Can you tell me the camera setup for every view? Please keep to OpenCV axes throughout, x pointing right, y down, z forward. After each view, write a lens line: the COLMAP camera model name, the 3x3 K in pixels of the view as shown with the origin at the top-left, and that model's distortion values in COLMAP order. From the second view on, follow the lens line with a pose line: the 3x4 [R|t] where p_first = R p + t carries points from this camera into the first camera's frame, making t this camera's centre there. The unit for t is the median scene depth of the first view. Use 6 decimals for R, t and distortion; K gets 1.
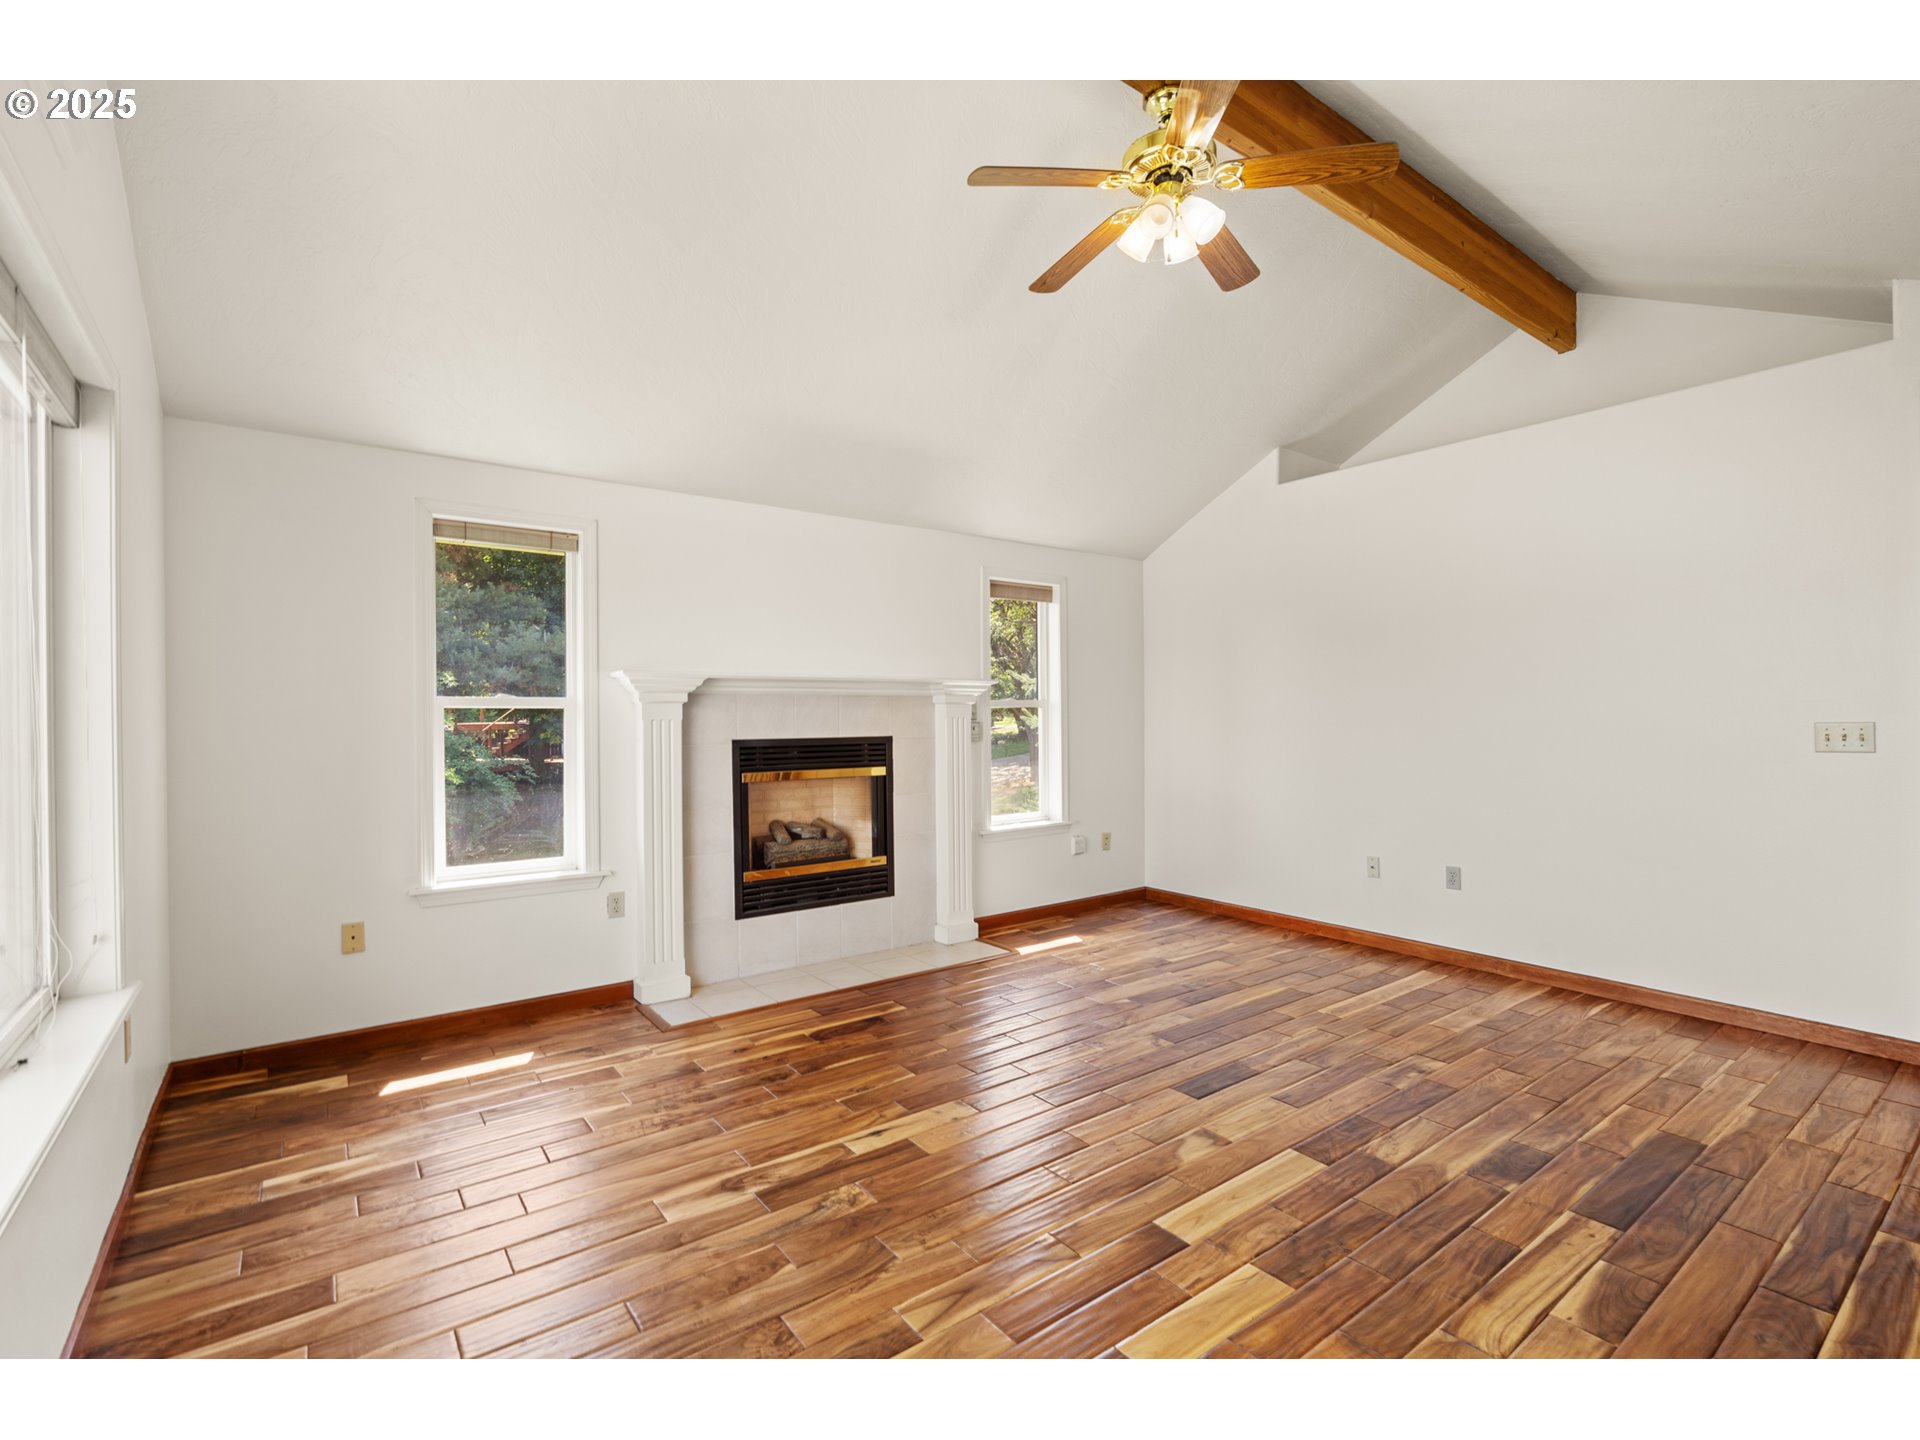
lens RADIAL K [[880.4, 0, 957.5], [0, 880.4, 714.6], [0, 0, 1]] dist [0.001029, 0.000170]
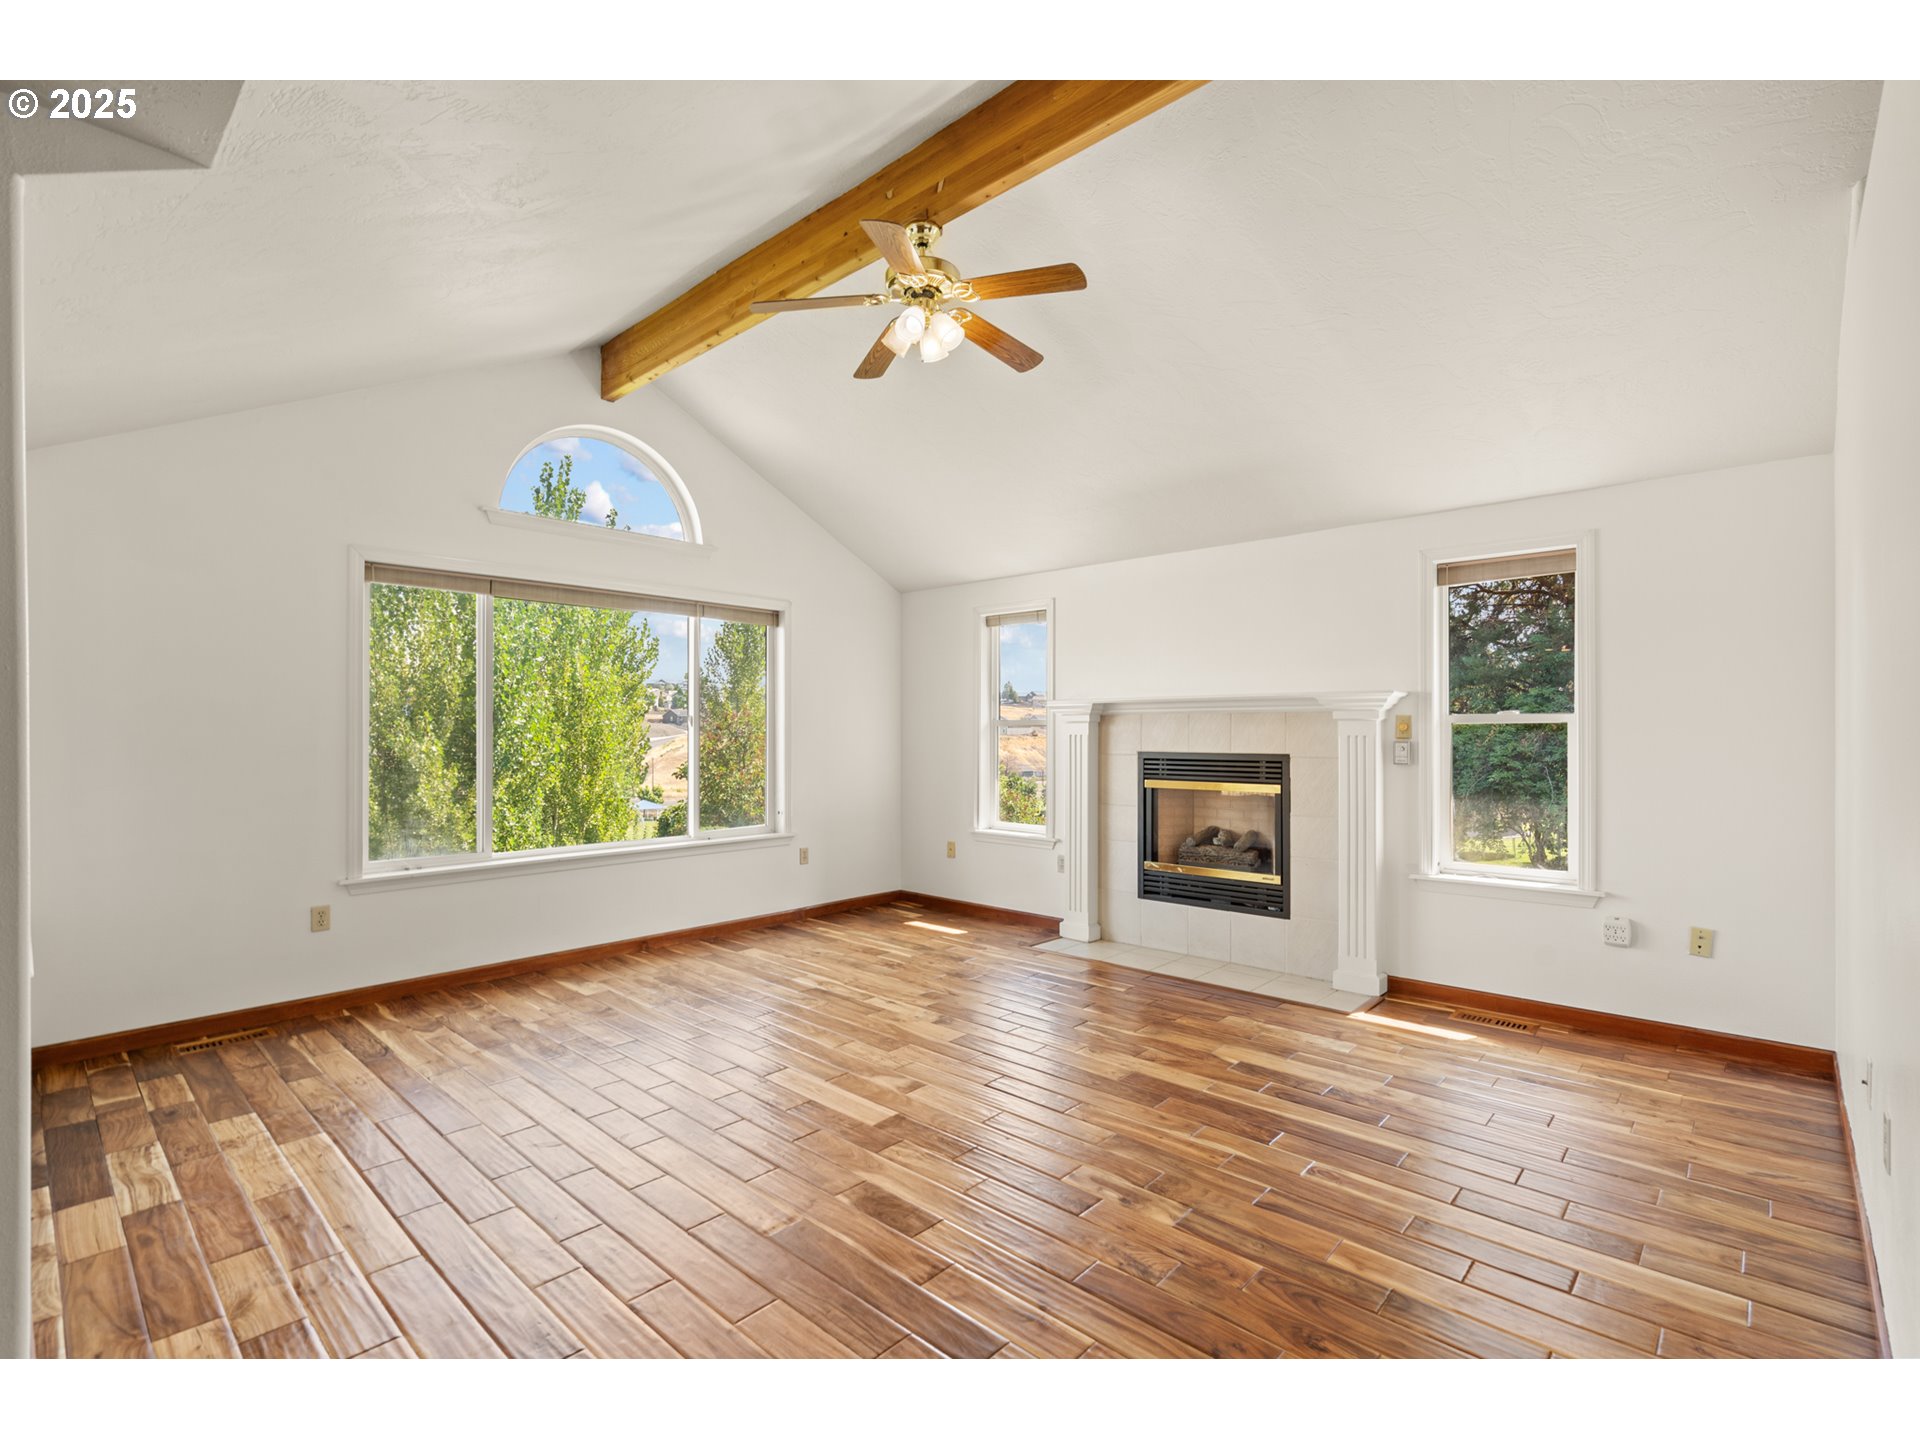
lens RADIAL K [[880.4, 0, 958.8], [0, 880.4, 729.6], [0, 0, 1]] dist [0.001029, 0.000170]
pose [[0.184693, -0.000234, -0.982796, 0.901886], [-0.002460, 0.999997, -0.000701, -0.001073], [0.982793, 0.002547, 0.184692, 0.517417]]
